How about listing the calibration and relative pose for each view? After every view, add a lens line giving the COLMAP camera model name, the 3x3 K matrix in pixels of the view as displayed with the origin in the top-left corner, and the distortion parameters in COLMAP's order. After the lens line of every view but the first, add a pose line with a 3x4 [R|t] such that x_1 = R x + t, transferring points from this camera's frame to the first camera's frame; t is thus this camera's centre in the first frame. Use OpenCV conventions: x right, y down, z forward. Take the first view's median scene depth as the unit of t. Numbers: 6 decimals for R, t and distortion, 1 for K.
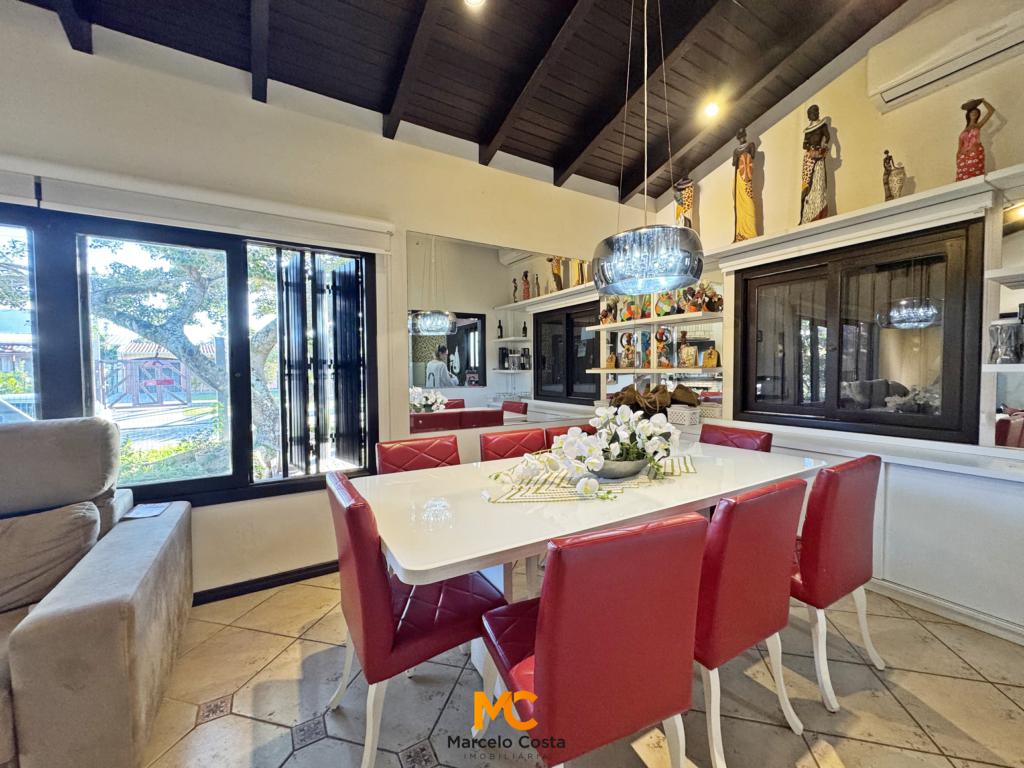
lens RADIAL K [[406.2, 0, 507.2], [0, 406.2, 383.1], [0, 0, 1]] dist [-0.000302, -0.000322]
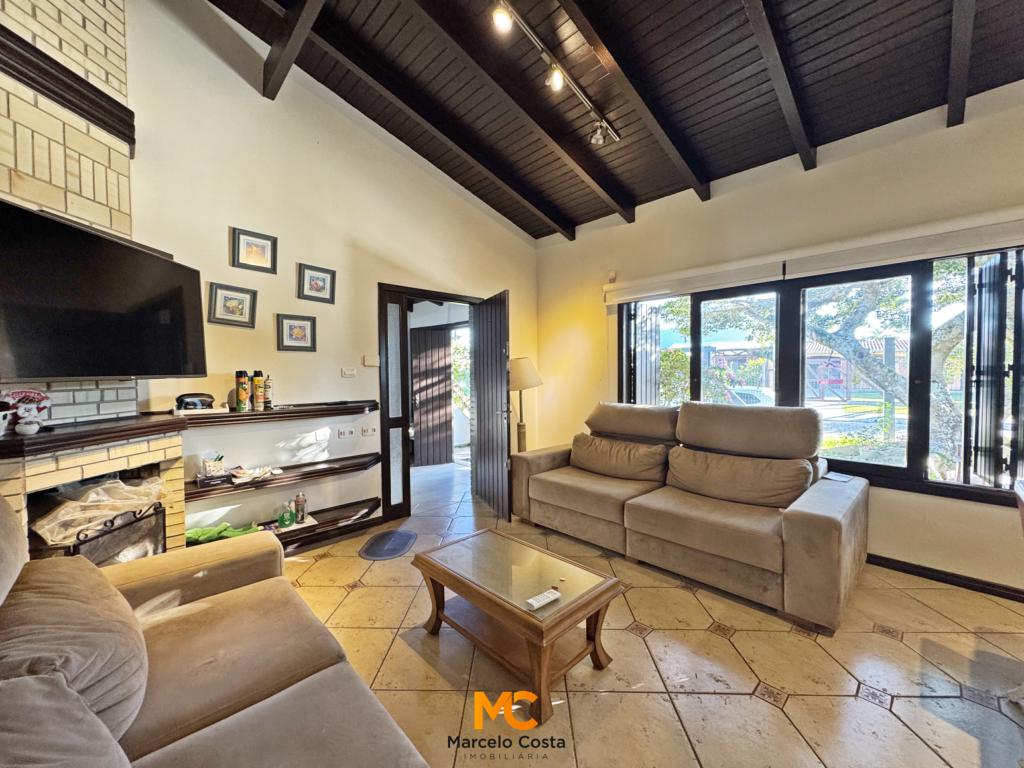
lens RADIAL K [[406.2, 0, 518.0], [0, 406.2, 383.7], [0, 0, 1]] dist [-0.000302, -0.000322]
pose [[0.224525, 0.035362, -0.973826, 0.188039], [-0.025214, 0.999218, 0.030471, -0.020817], [0.974142, 0.017713, 0.225241, -0.336826]]
